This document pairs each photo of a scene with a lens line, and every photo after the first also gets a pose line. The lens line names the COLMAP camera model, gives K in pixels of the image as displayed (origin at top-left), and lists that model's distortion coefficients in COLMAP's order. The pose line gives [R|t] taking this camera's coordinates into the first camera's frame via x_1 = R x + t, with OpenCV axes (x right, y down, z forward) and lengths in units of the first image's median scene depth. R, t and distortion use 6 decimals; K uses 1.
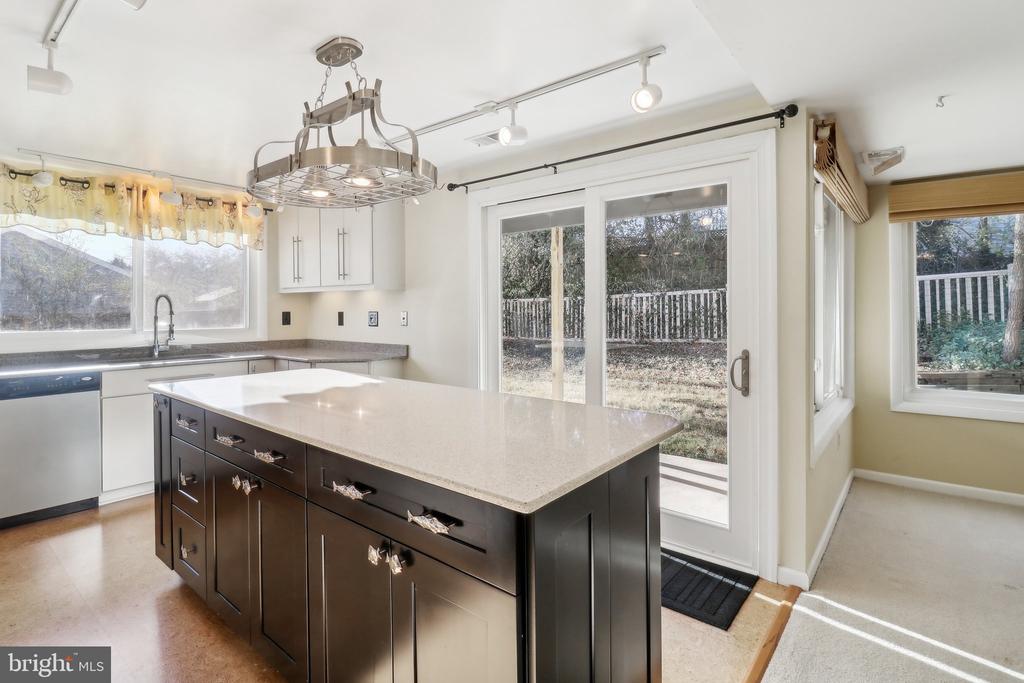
lens RADIAL K [[504.5, 0, 510.2], [0, 504.5, 306.7], [0, 0, 1]] dist [-0.028407, -0.000707]
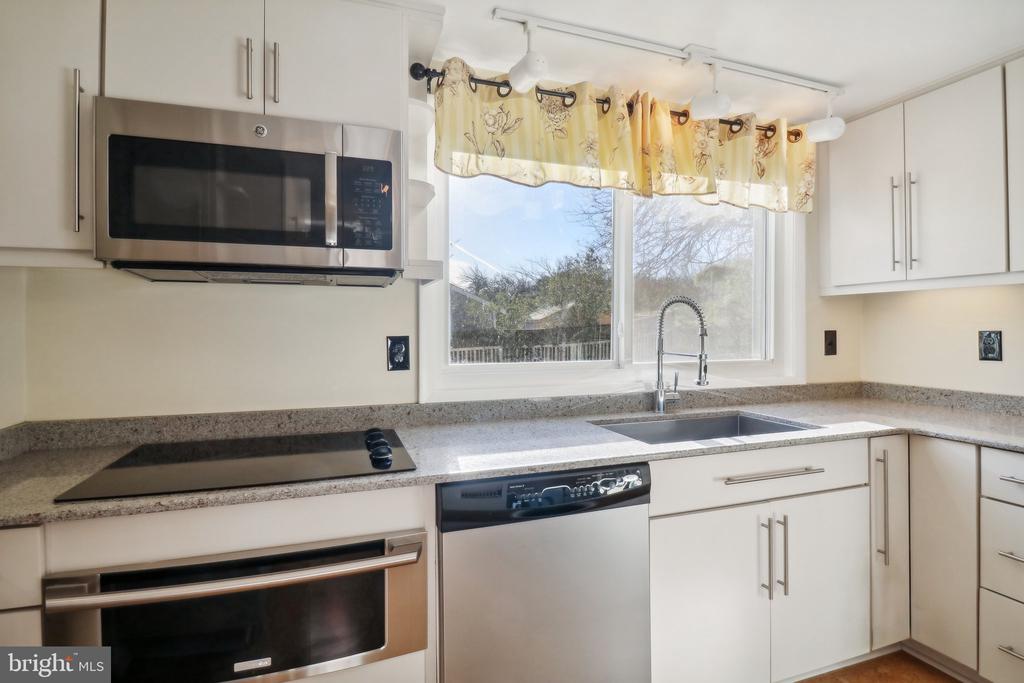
lens RADIAL K [[506.8, 0, 509.2], [0, 506.8, 319.5], [0, 0, 1]] dist [0.020630, -0.000205]
pose [[0.872502, -0.007363, -0.488556, -0.597806], [0.003074, 0.999949, -0.009580, 0.002957], [0.488601, 0.006856, 0.872480, 0.439650]]
